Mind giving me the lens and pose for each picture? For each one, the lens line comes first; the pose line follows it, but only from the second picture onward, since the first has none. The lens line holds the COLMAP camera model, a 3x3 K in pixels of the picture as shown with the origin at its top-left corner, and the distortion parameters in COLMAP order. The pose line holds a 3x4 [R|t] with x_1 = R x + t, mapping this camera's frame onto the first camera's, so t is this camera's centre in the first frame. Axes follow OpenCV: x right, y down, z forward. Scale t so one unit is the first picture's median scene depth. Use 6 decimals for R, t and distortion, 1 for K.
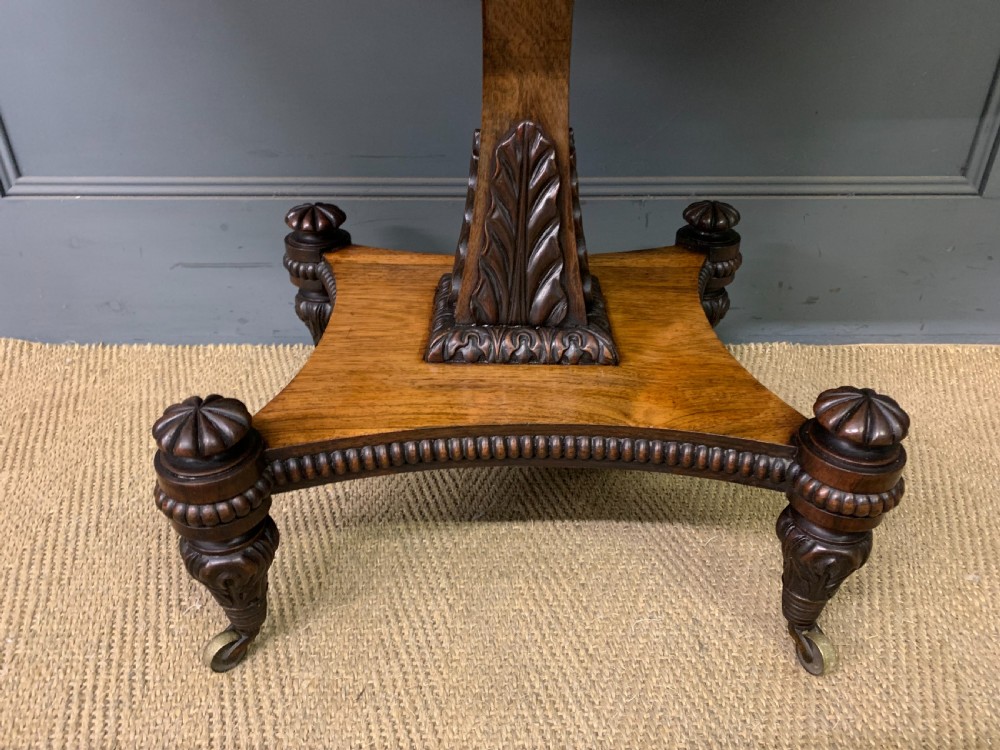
lens RADIAL K [[775.7, 0, 505.3], [0, 775.7, 367.7], [0, 0, 1]] dist [0.026391, -0.010613]
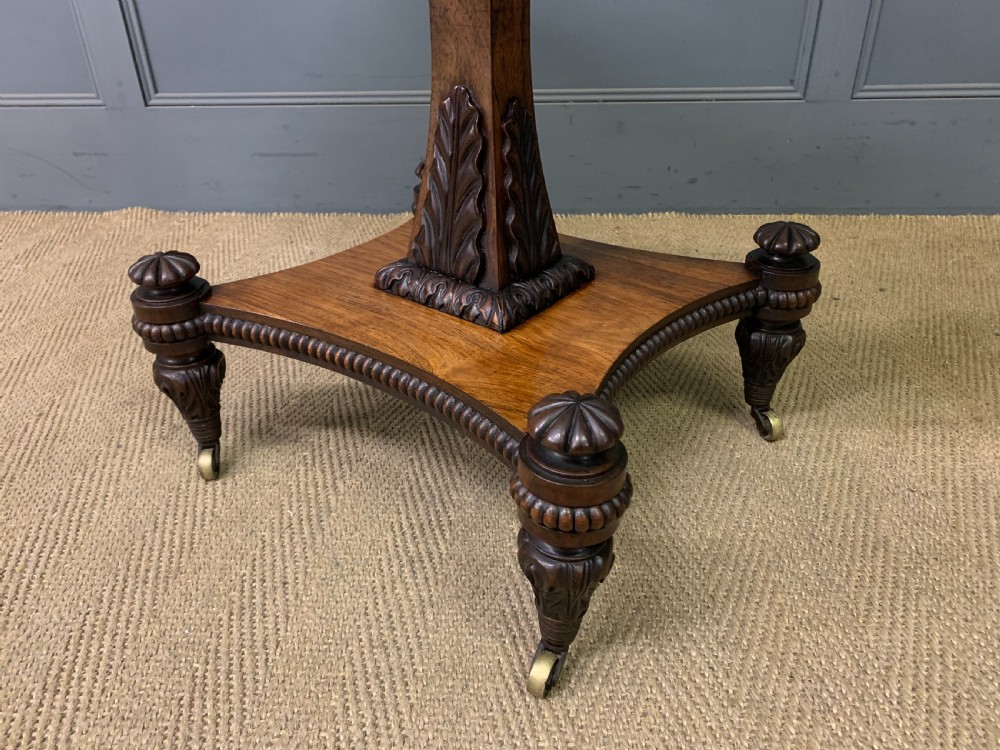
lens RADIAL K [[775.7, 0, 490.3], [0, 775.7, 365.1], [0, 0, 1]] dist [0.026391, -0.010613]
pose [[0.996188, 0.019798, -0.084957, 0.246627], [-0.021637, 0.999550, -0.020784, 0.442999], [0.084507, 0.022543, 0.996168, -0.659808]]
